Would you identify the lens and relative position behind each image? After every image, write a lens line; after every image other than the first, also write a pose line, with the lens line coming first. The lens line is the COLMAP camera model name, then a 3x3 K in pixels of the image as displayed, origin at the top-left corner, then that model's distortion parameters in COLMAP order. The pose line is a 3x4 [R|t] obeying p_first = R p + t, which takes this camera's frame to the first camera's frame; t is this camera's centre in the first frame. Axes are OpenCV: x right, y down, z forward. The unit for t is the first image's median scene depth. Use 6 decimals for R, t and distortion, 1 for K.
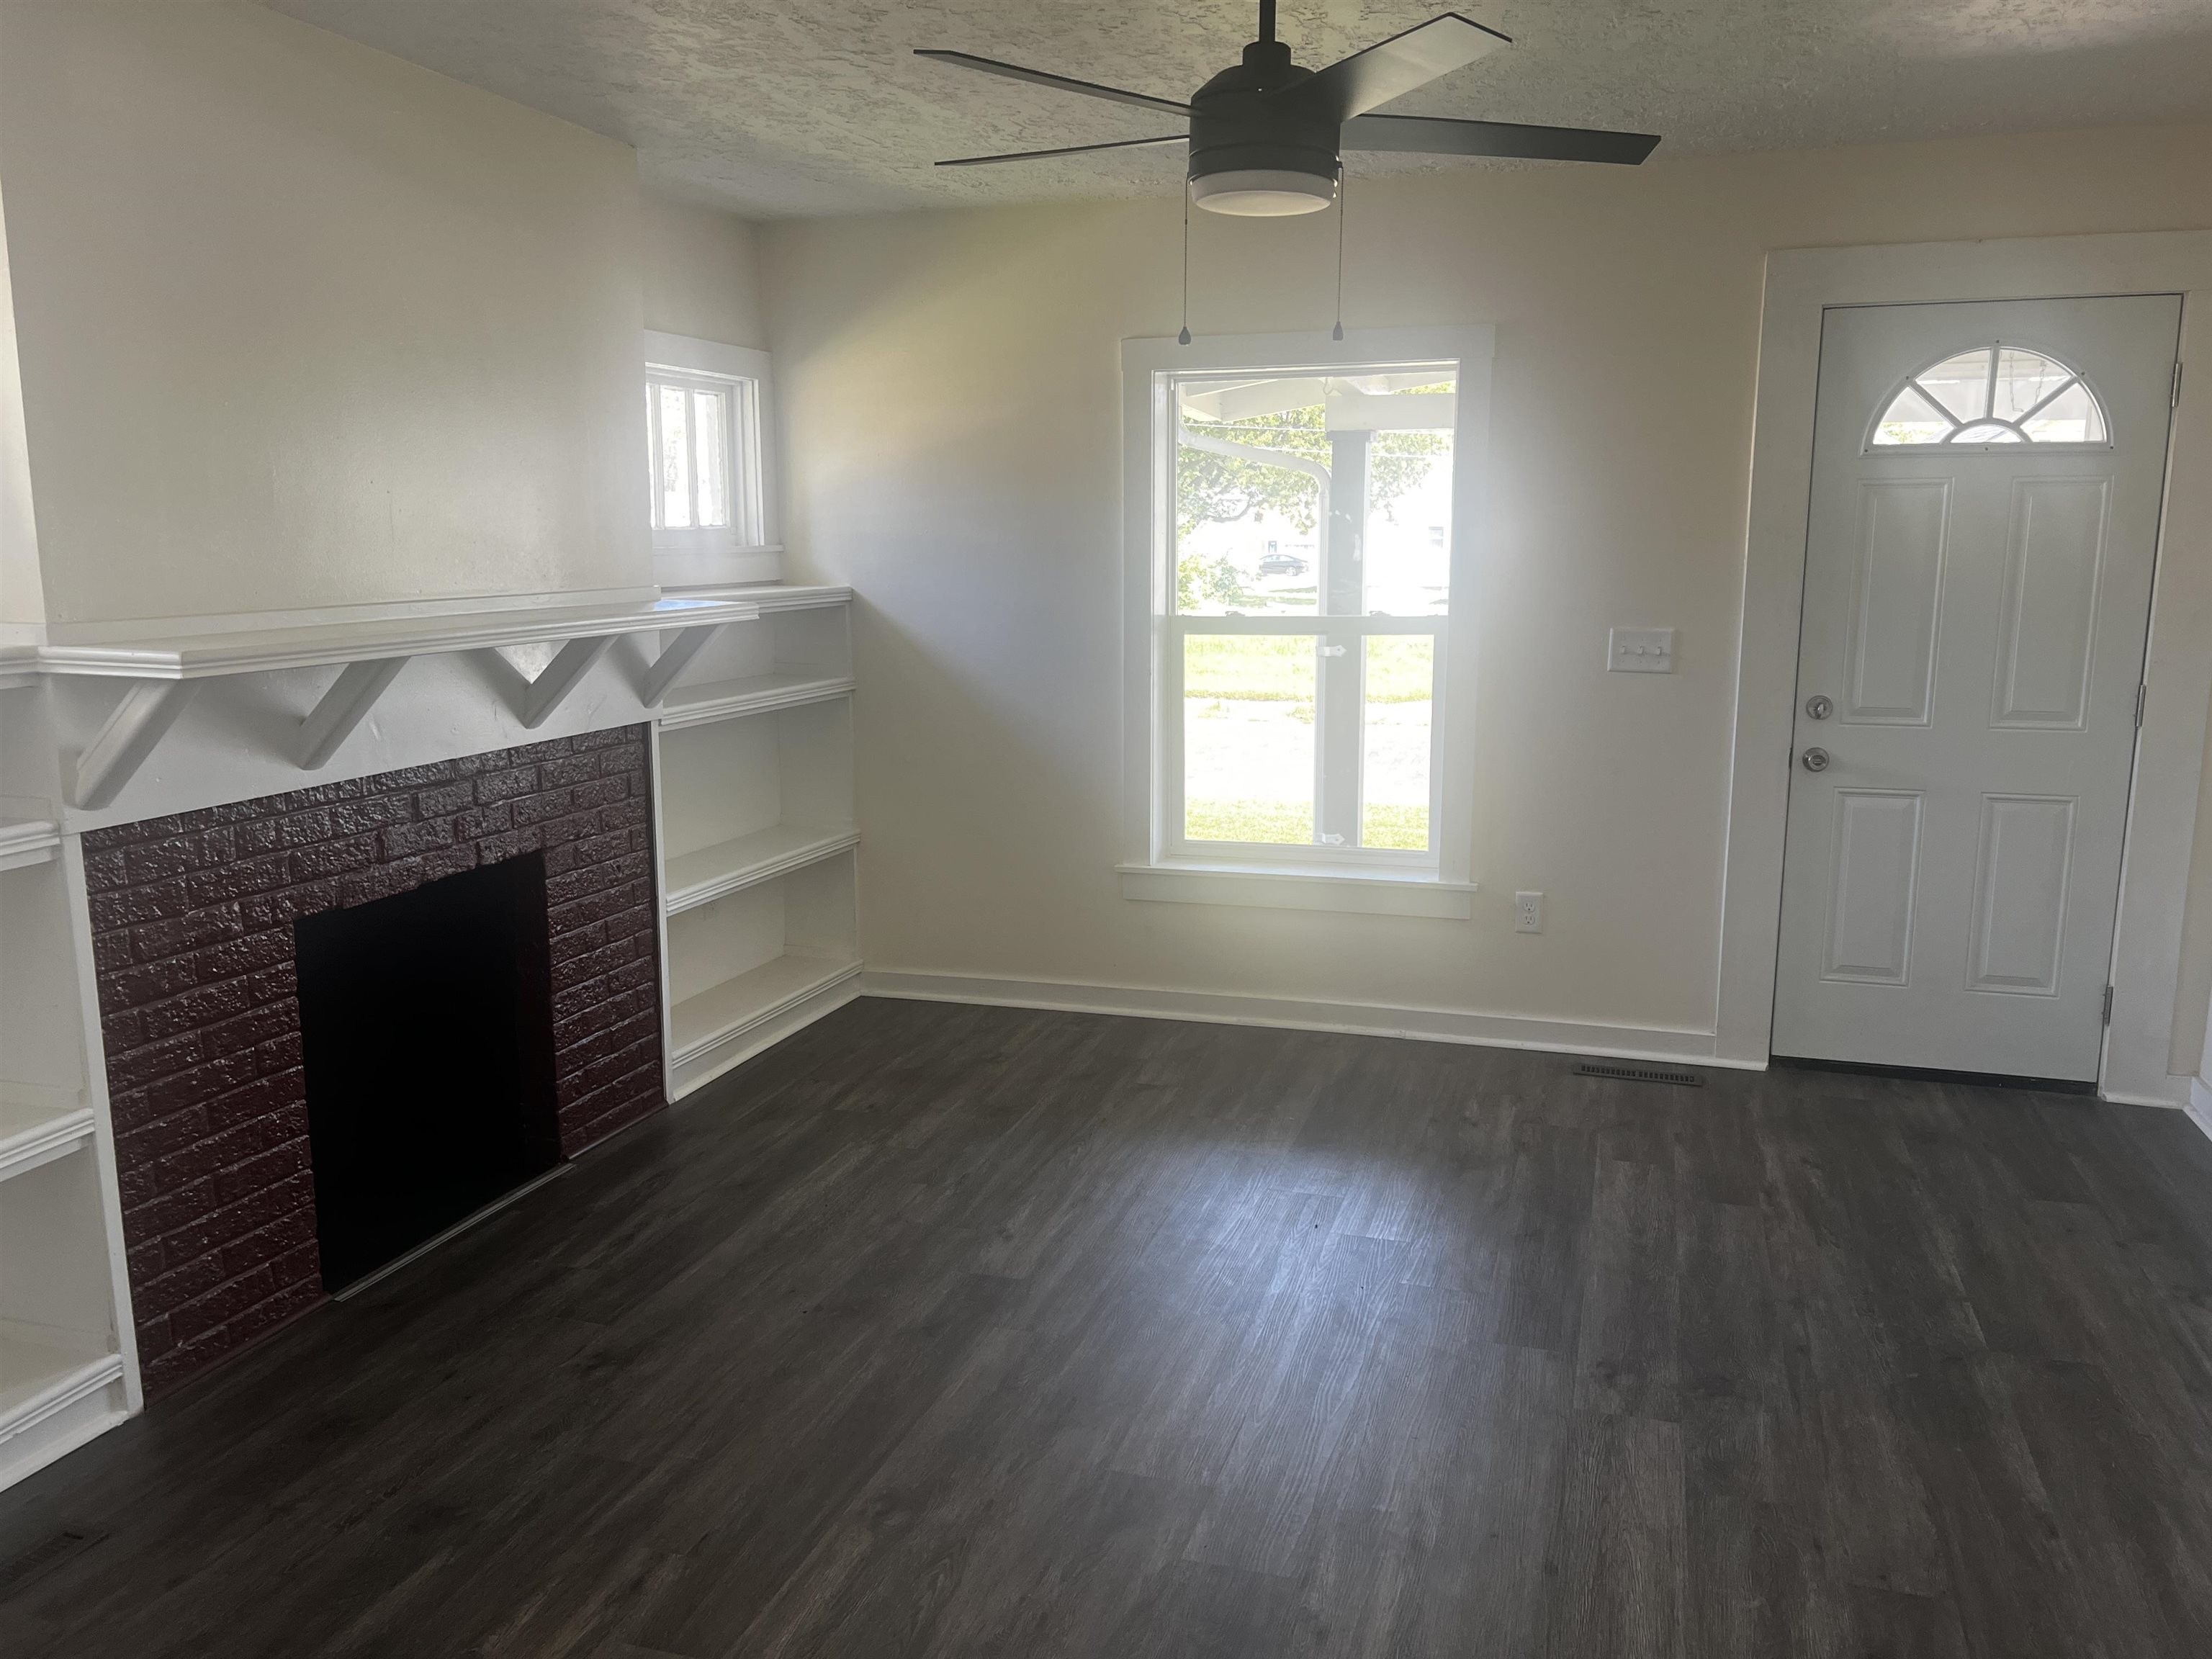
lens RADIAL K [[1670.9, 0, 1106.0], [0, 1670.9, 829.5], [0, 0, 1]] dist [0.038065, -0.007674]
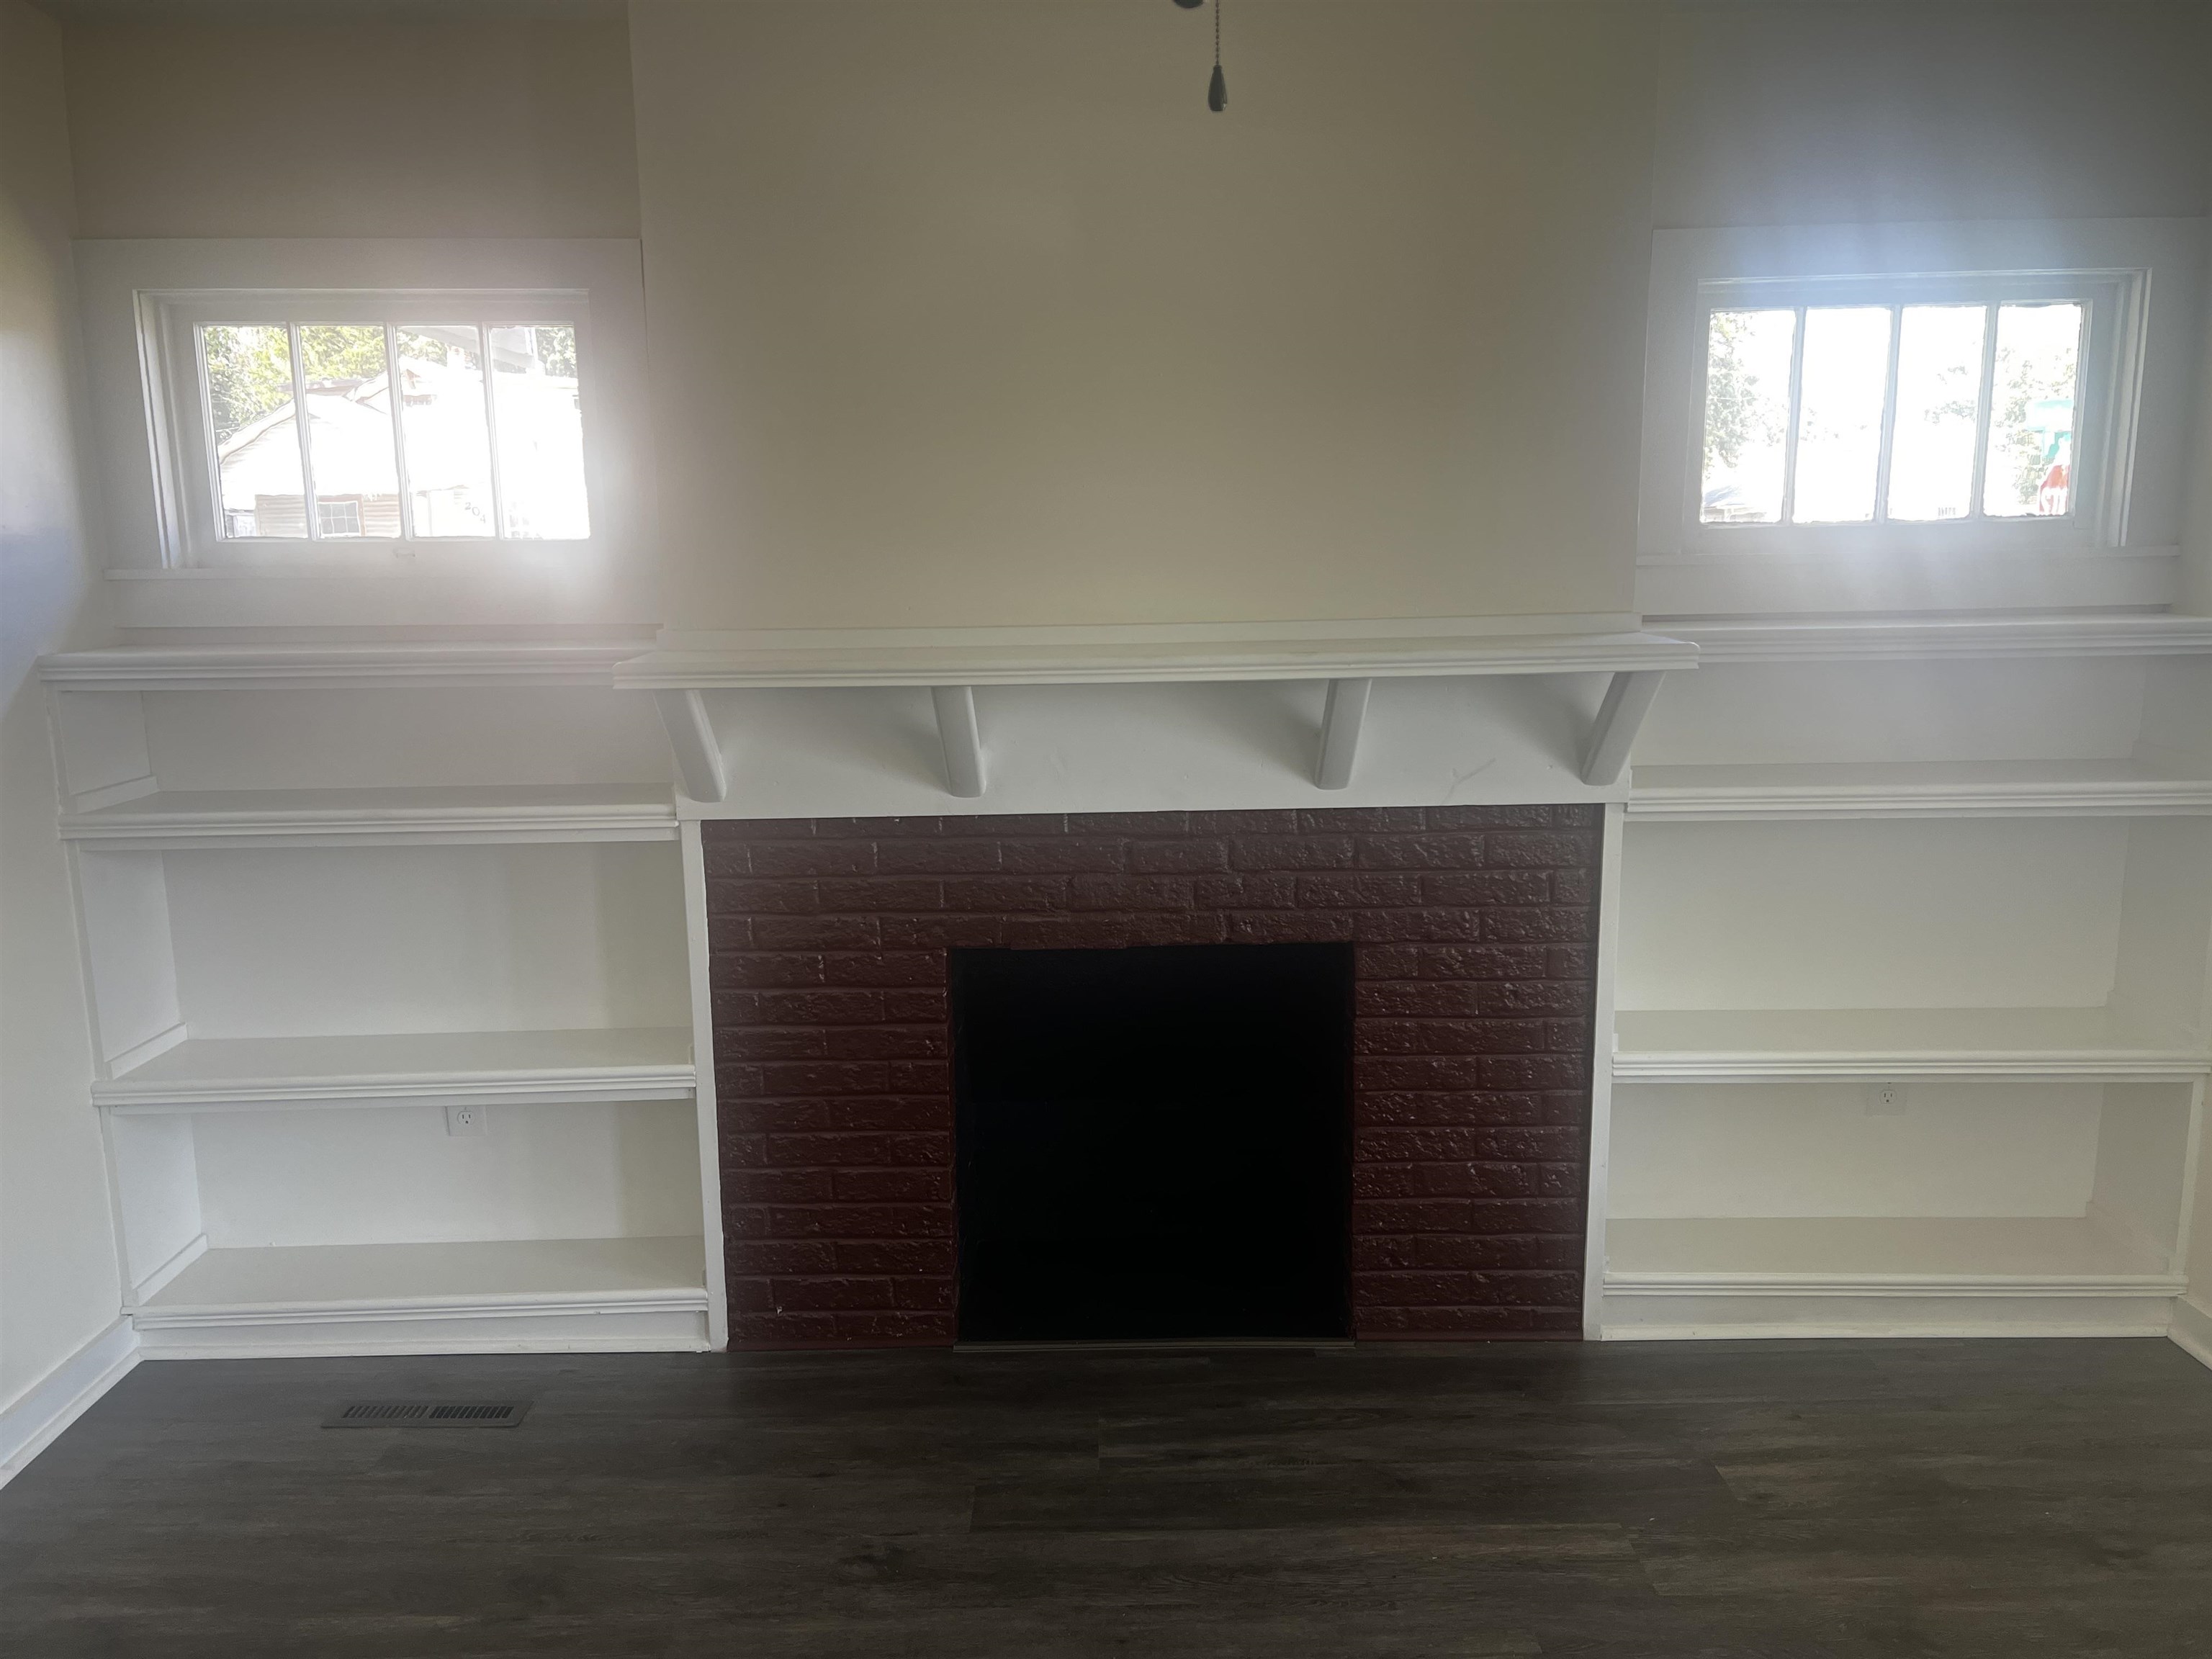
lens RADIAL K [[1670.9, 0, 1106.0], [0, 1670.9, 829.5], [0, 0, 1]] dist [0.038065, -0.007674]
pose [[0.313340, 0.167210, -0.934804, 0.367815], [-0.155883, 0.980080, 0.123058, -0.124711], [0.936760, 0.107161, 0.333164, 0.662375]]
